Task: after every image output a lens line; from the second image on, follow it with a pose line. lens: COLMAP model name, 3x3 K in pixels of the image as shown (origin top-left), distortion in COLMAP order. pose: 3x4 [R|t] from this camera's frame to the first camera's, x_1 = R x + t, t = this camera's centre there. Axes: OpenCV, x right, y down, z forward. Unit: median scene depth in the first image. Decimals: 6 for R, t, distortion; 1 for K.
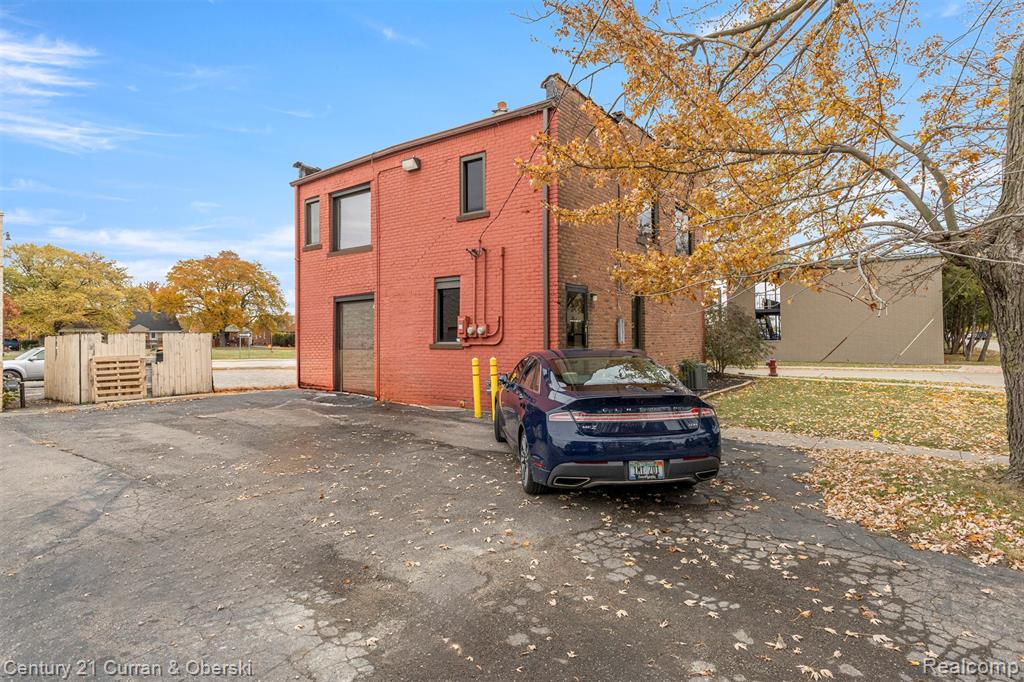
lens RADIAL K [[535.8, 0, 512.0], [0, 535.8, 341.0], [0, 0, 1]] dist [-0.002654, 0.000744]
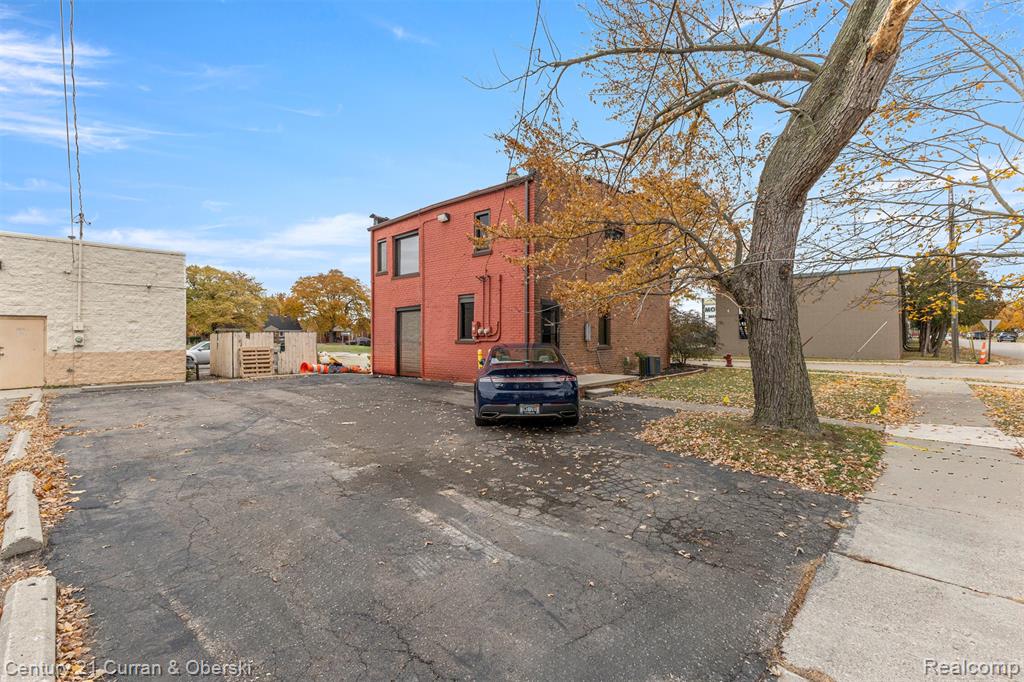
lens RADIAL K [[440.4, 0, 514.3], [0, 440.4, 345.9], [0, 0, 1]] dist [0.021405, -0.000018]
pose [[0.994117, 0.006463, -0.108118, 0.124597], [-0.004810, 0.999868, 0.015548, 0.001501], [0.108205, -0.014937, 0.994016, -0.167420]]
